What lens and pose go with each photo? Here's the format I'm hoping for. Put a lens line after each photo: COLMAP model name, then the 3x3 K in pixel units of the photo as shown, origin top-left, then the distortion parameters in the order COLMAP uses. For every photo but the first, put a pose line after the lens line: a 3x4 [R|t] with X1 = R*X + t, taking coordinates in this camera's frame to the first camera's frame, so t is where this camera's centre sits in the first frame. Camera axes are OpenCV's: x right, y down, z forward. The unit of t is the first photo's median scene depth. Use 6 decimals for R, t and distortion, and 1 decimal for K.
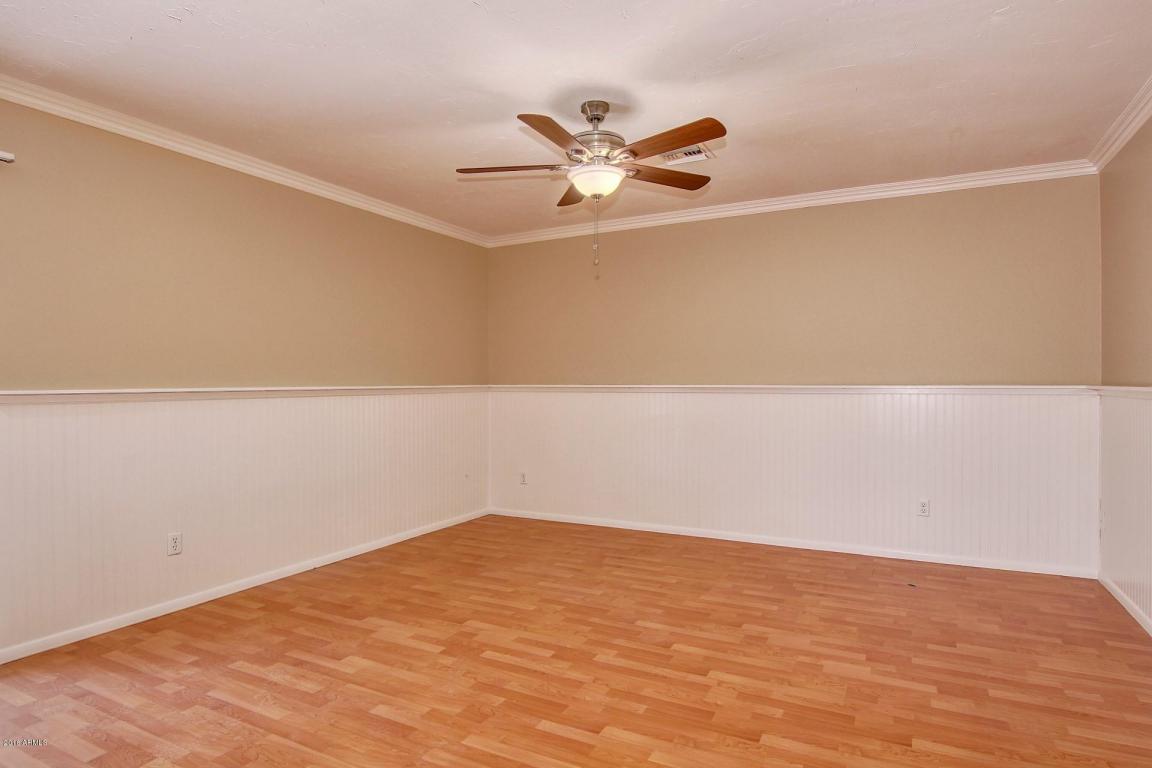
lens RADIAL K [[643.7, 0, 565.3], [0, 643.7, 393.6], [0, 0, 1]] dist [-0.026042, 0.003246]
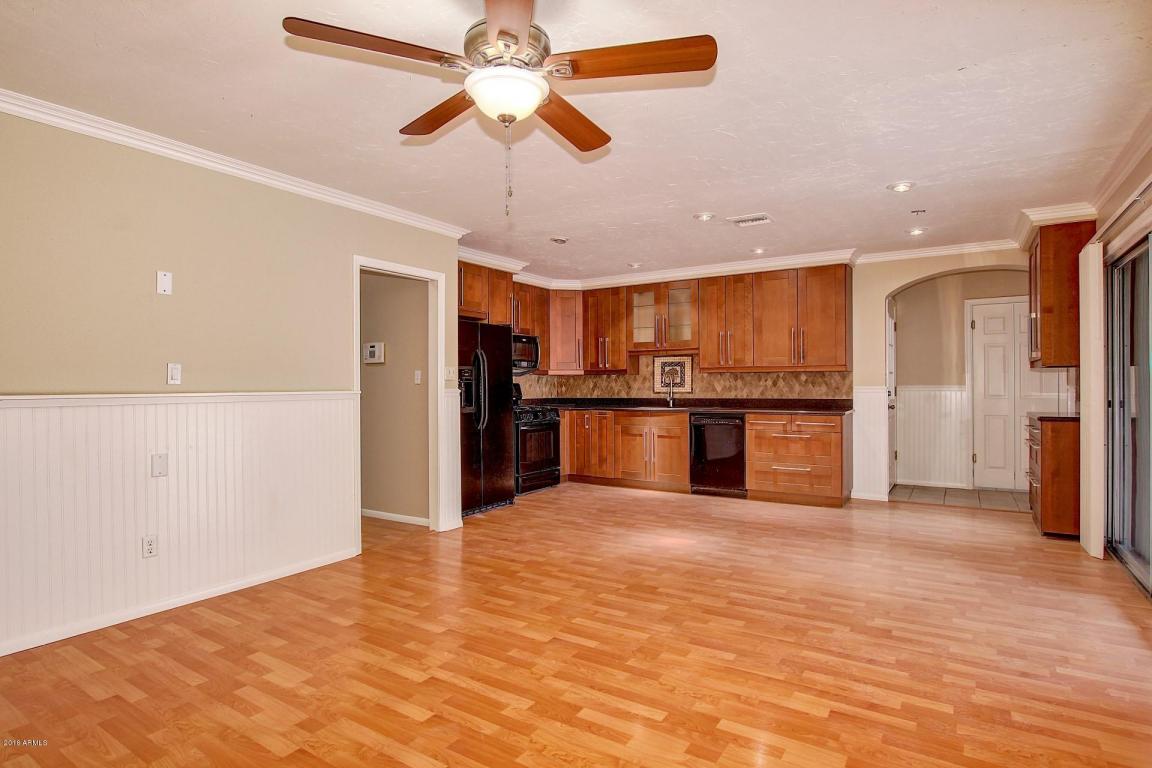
lens RADIAL K [[591.4, 0, 584.0], [0, 591.4, 396.1], [0, 0, 1]] dist [-0.027206, 0.001698]
pose [[-0.997966, 0.008664, 0.063154, -0.075221], [0.010916, 0.999313, 0.035407, -0.029198], [-0.062804, 0.036025, -0.997375, 1.713934]]
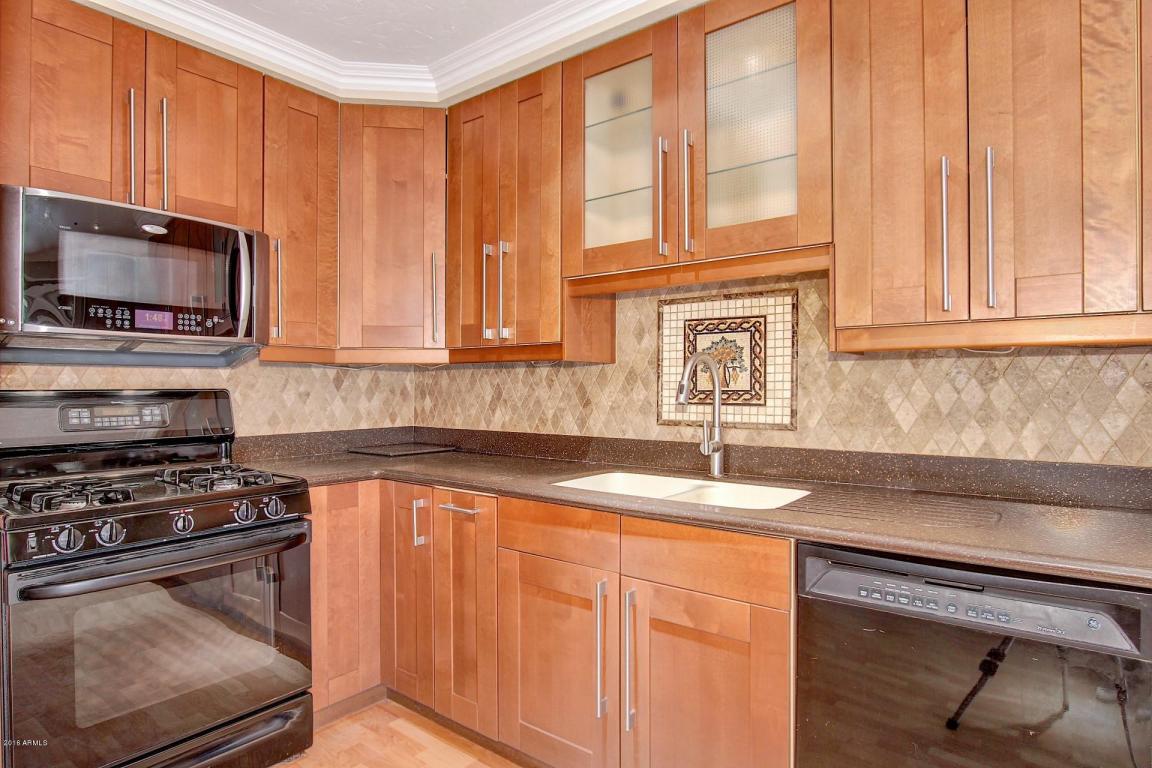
lens RADIAL K [[643.7, 0, 566.4], [0, 643.7, 387.1], [0, 0, 1]] dist [-0.026042, 0.003246]
pose [[-0.984461, 0.004415, 0.175547, -0.248877], [0.008099, 0.999762, 0.020280, -0.013421], [-0.175416, 0.021386, -0.984262, -0.067120]]
